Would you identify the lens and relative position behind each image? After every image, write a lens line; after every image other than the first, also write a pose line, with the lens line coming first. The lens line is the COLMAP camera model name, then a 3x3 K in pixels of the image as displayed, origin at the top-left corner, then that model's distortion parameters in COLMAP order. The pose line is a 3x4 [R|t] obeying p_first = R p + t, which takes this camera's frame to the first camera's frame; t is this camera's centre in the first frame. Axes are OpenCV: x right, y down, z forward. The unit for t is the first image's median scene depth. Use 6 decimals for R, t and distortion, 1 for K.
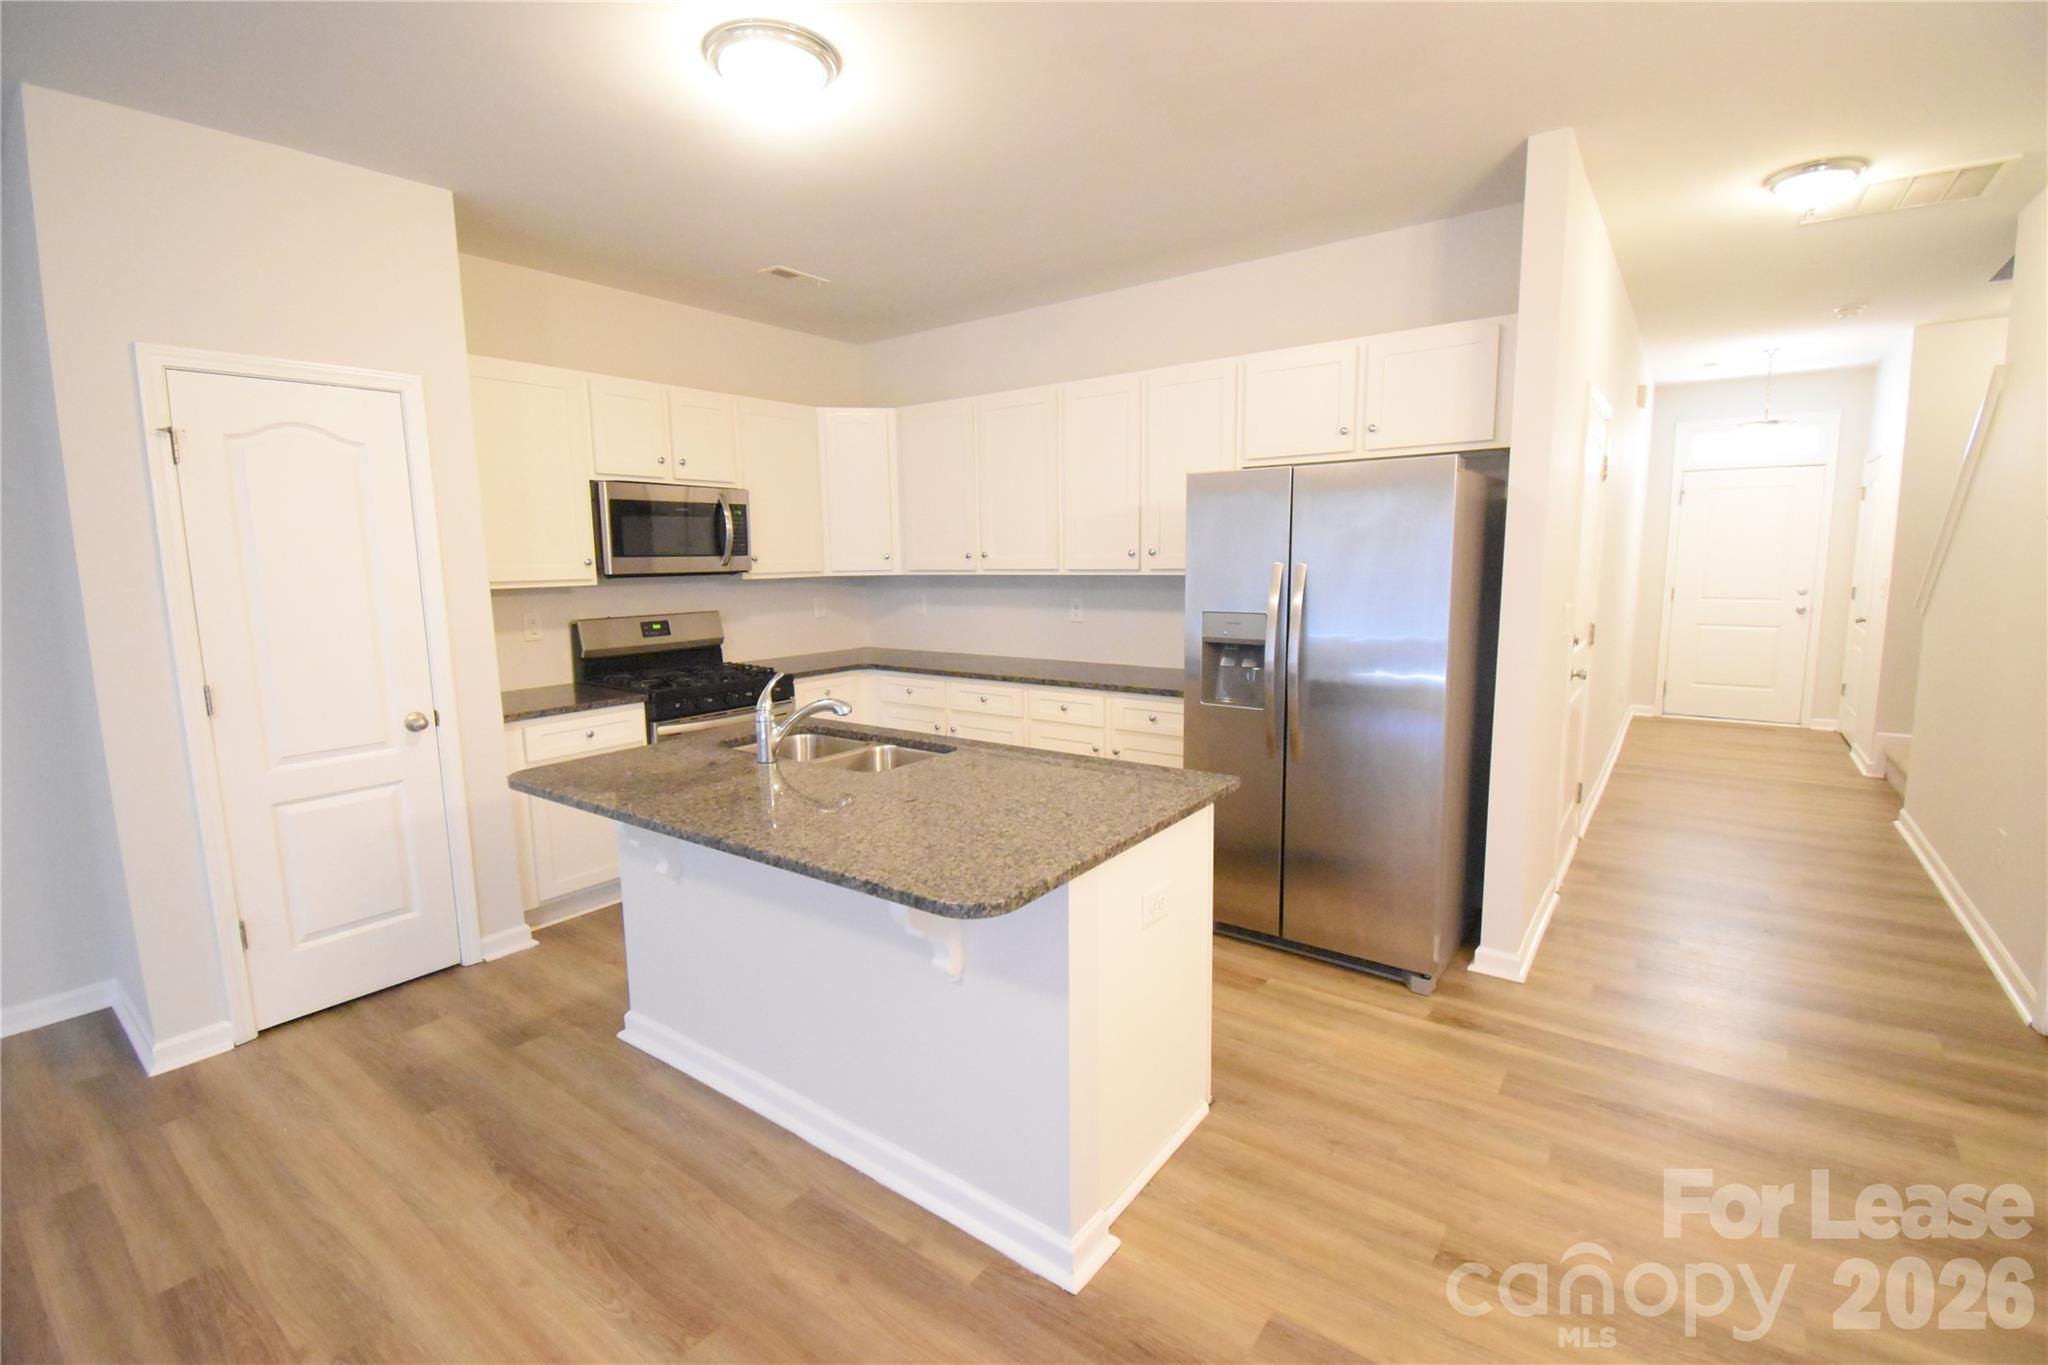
lens RADIAL K [[900.4, 0, 1023.6], [0, 900.4, 675.7], [0, 0, 1]] dist [0.022005, -0.027452]
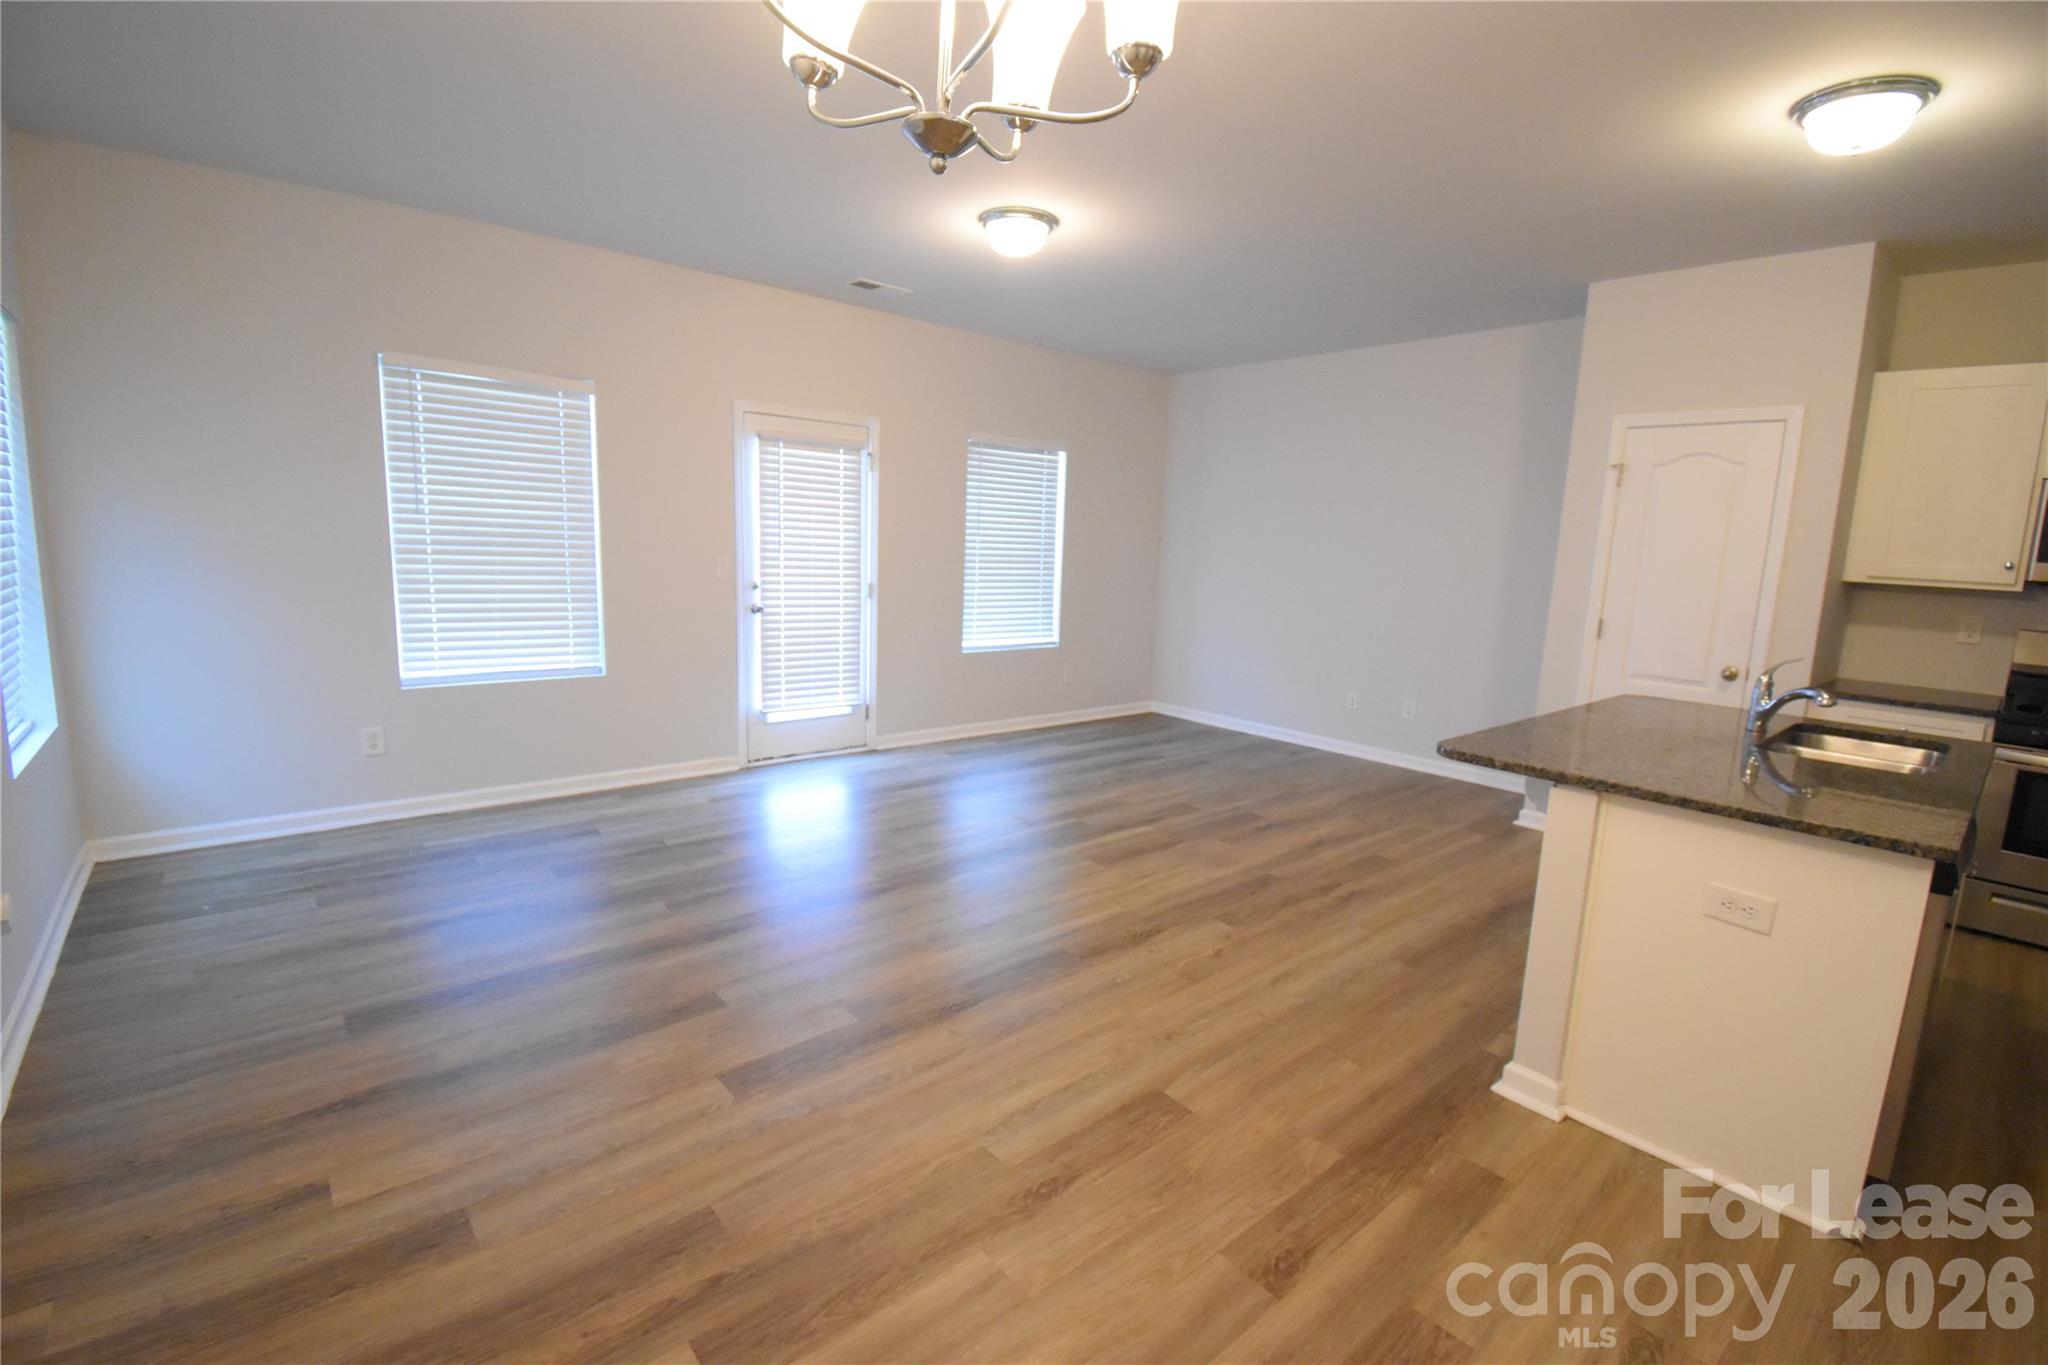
lens RADIAL K [[900.4, 0, 1023.6], [0, 900.4, 675.7], [0, 0, 1]] dist [0.022005, -0.027452]
pose [[-0.221490, 0.157683, -0.962329, 0.642537], [-0.166212, 0.966295, 0.196589, -0.026560], [0.960893, 0.203494, -0.187816, 0.209934]]
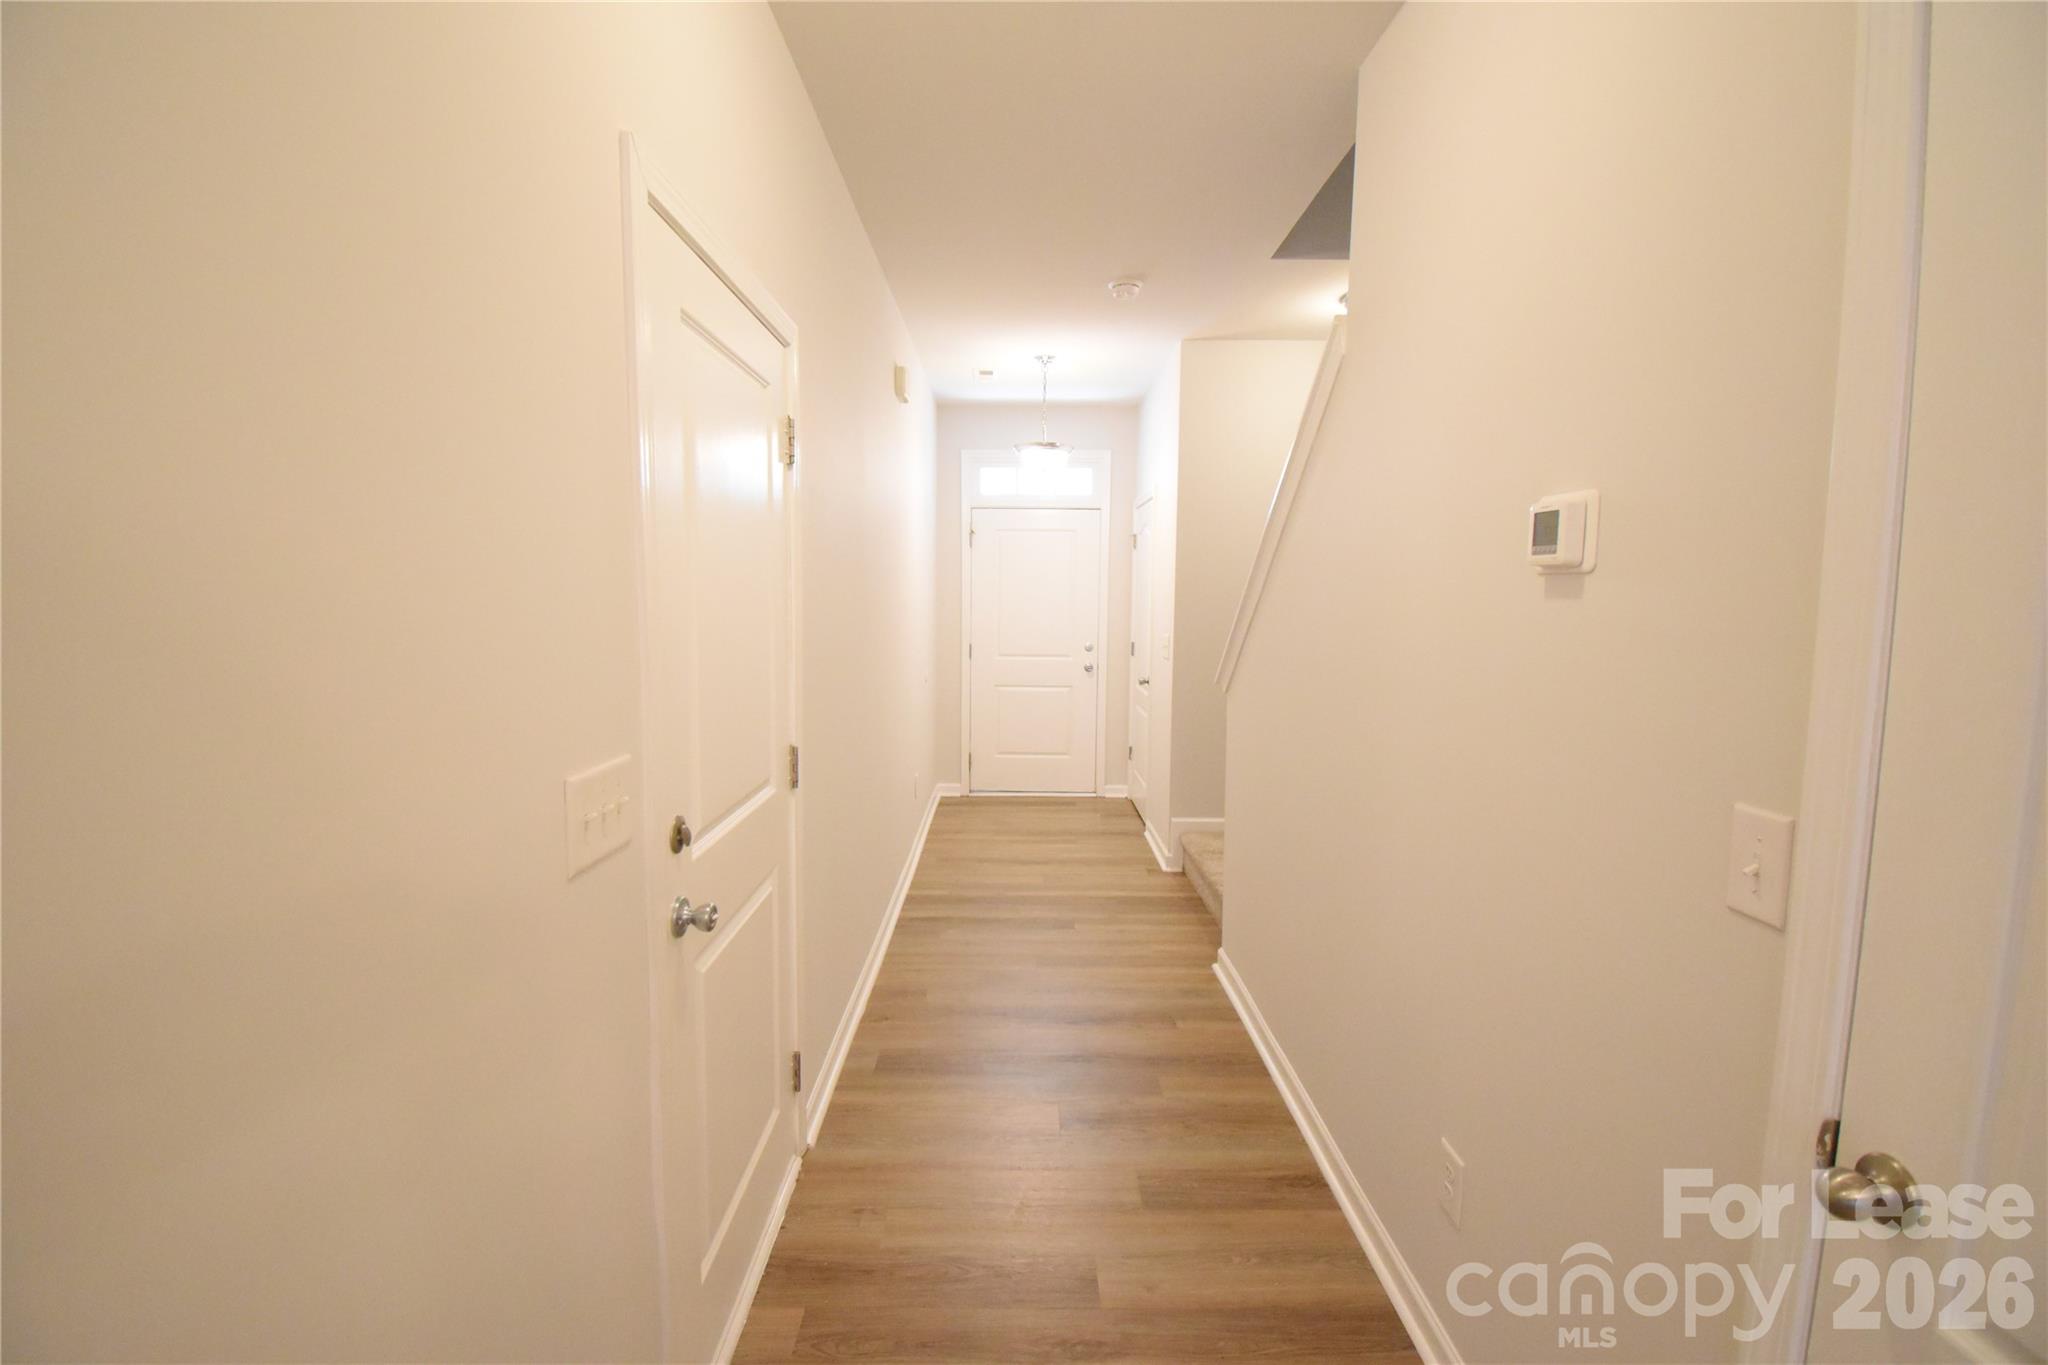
lens RADIAL K [[898.2, 0, 1022.2], [0, 898.2, 674.5], [0, 0, 1]] dist [0.026172, -0.030923]
pose [[0.798002, -0.034708, 0.601654, 0.469576], [0.062090, 0.997762, -0.024795, -0.084432], [-0.599447, 0.057143, 0.798372, 0.565123]]
